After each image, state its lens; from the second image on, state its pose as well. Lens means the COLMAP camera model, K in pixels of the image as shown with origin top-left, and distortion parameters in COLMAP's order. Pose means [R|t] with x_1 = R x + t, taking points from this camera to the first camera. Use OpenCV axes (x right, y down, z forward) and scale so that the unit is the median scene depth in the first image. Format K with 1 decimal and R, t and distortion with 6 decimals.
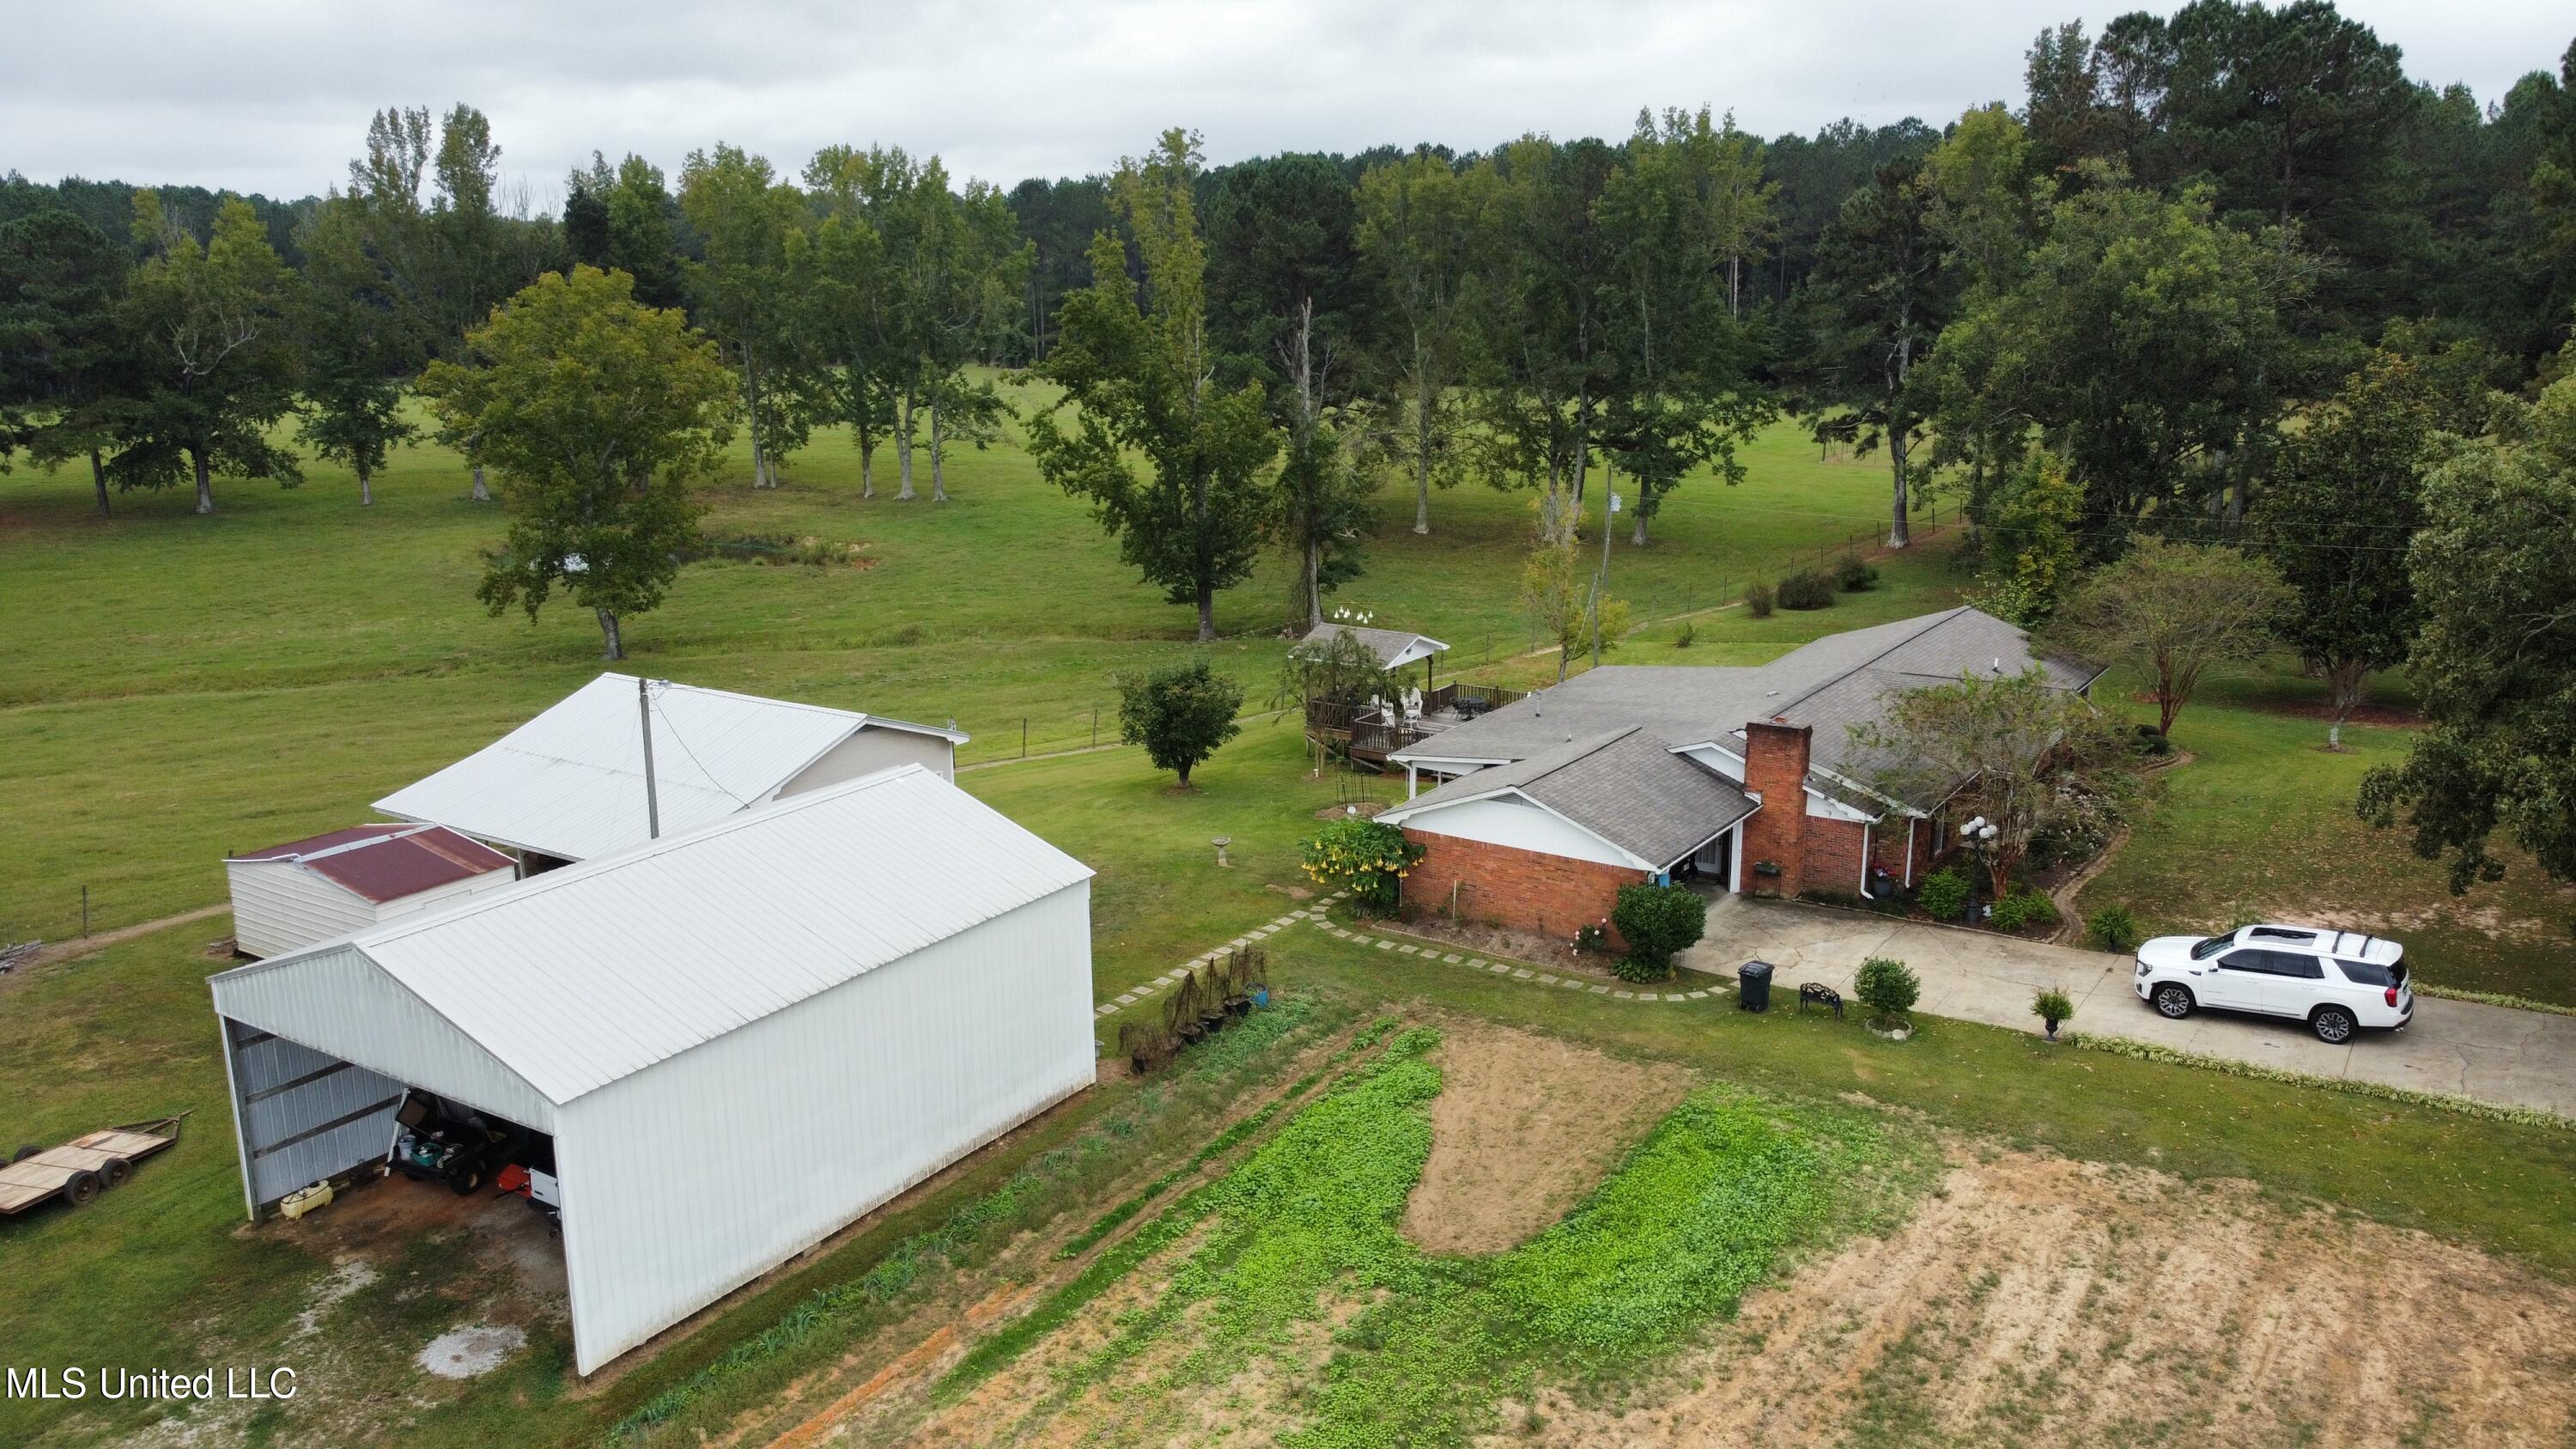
lens RADIAL K [[1939.7, 0, 1273.7], [0, 1939.7, 726.6], [0, 0, 1]] dist [0.000192, -0.009654]
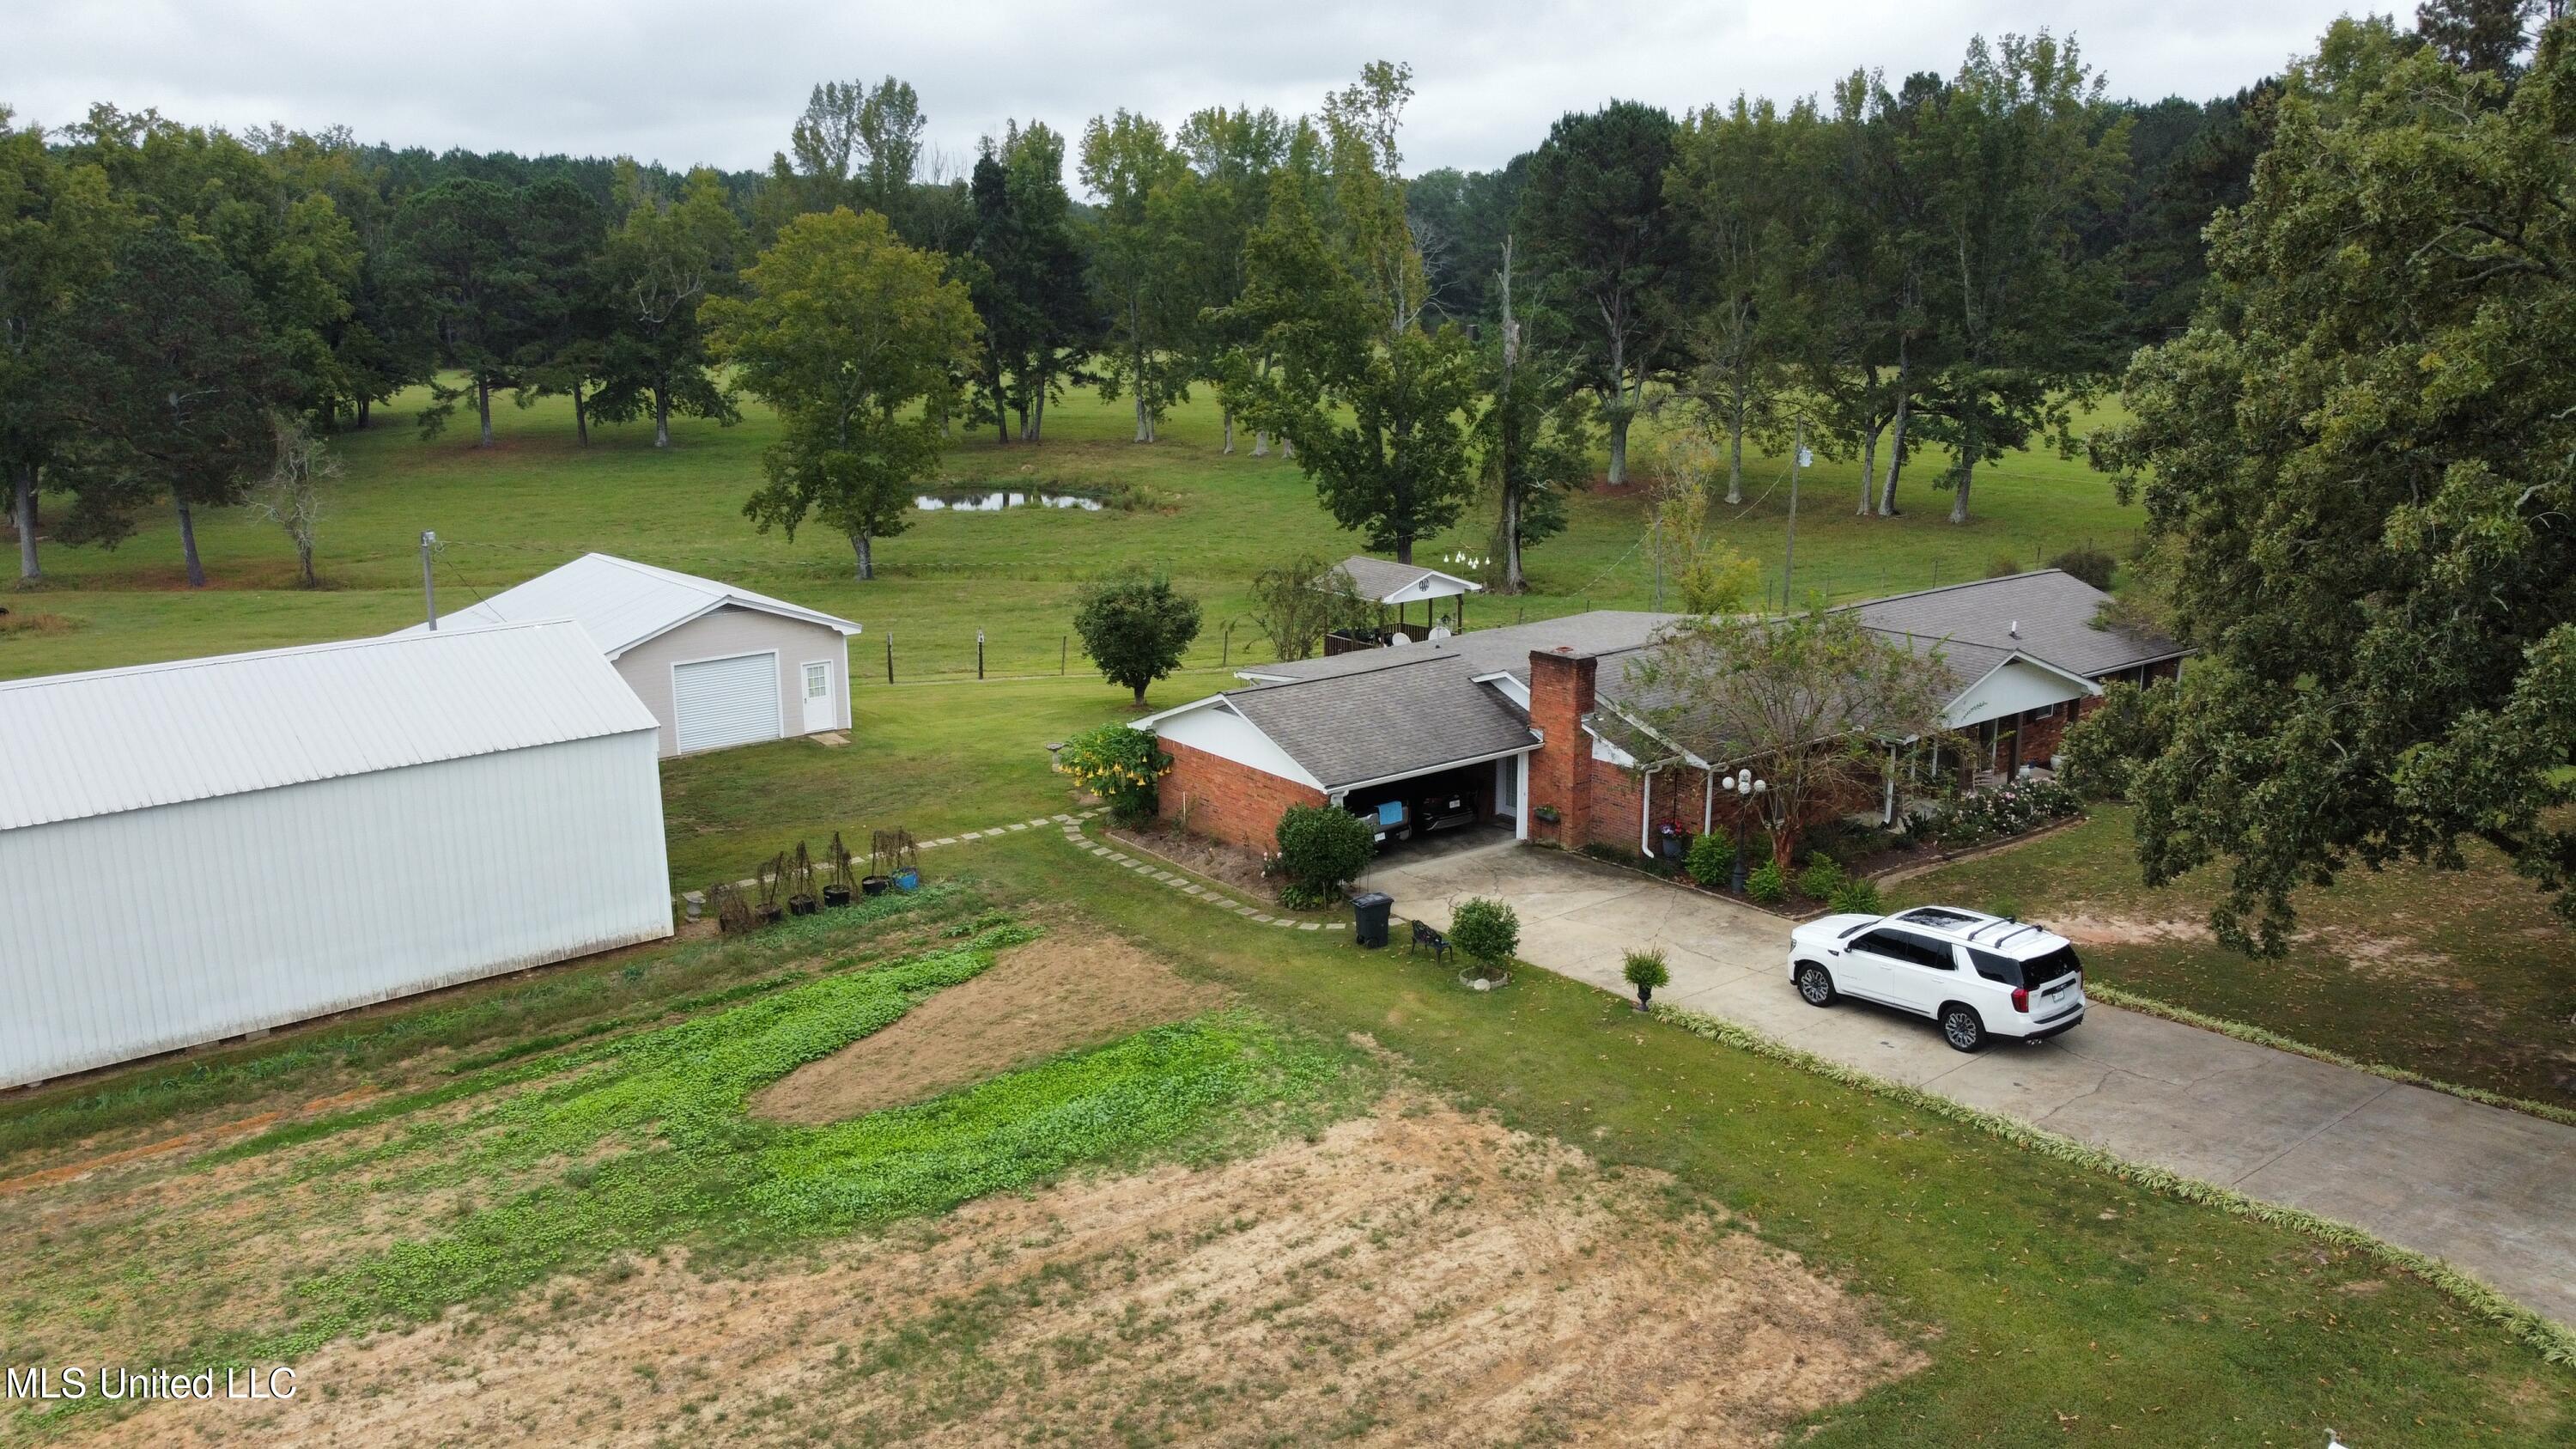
lens RADIAL K [[1939.7, 0, 1273.7], [0, 1939.7, 726.6], [0, 0, 1]] dist [0.000192, -0.009654]
pose [[0.949105, 0.074996, -0.305902, 0.442786], [-0.074483, 0.997133, 0.013367, 0.032669], [0.306027, 0.010097, 0.951969, 0.113313]]
